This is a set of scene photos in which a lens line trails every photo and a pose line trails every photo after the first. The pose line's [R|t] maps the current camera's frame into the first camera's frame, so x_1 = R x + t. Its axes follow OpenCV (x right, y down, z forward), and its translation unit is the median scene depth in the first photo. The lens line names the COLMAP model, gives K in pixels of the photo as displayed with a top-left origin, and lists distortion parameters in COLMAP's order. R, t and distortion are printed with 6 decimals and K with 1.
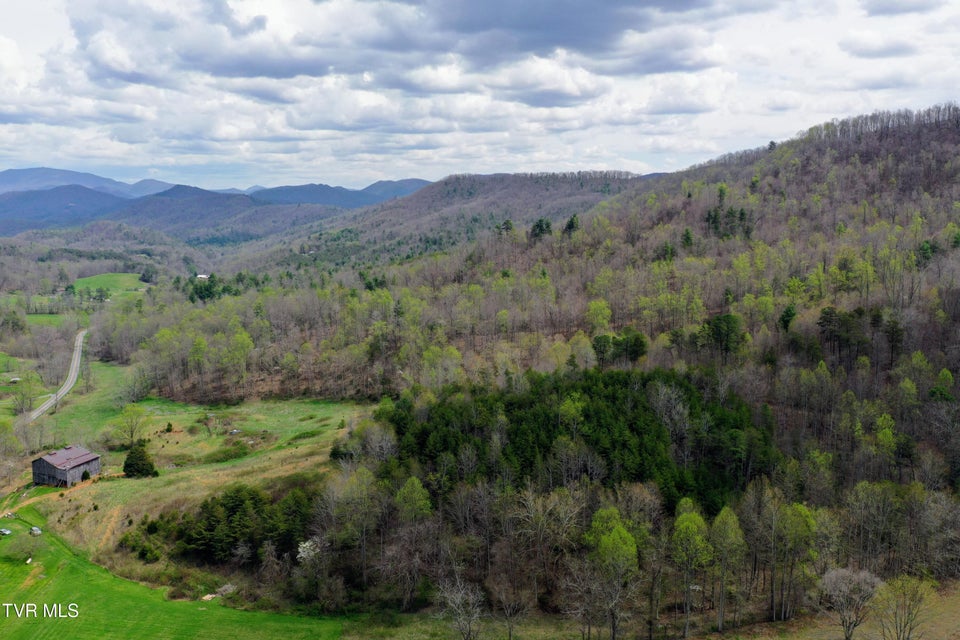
lens RADIAL K [[759.4, 0, 477.9], [0, 759.4, 318.2], [0, 0, 1]] dist [0.002965, 0.000374]
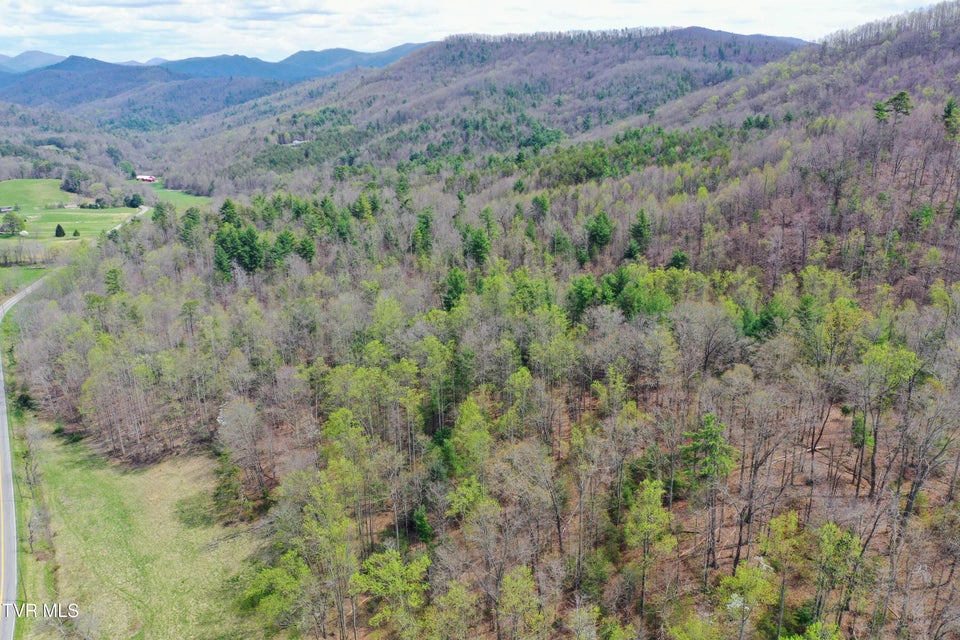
lens RADIAL K [[759.4, 0, 477.9], [0, 759.4, 318.2], [0, 0, 1]] dist [0.002965, 0.000374]
pose [[0.994542, -0.039828, 0.096441, -0.095825], [0.024106, 0.986982, 0.159013, -0.024318], [-0.101518, -0.155821, 0.982555, 0.180661]]
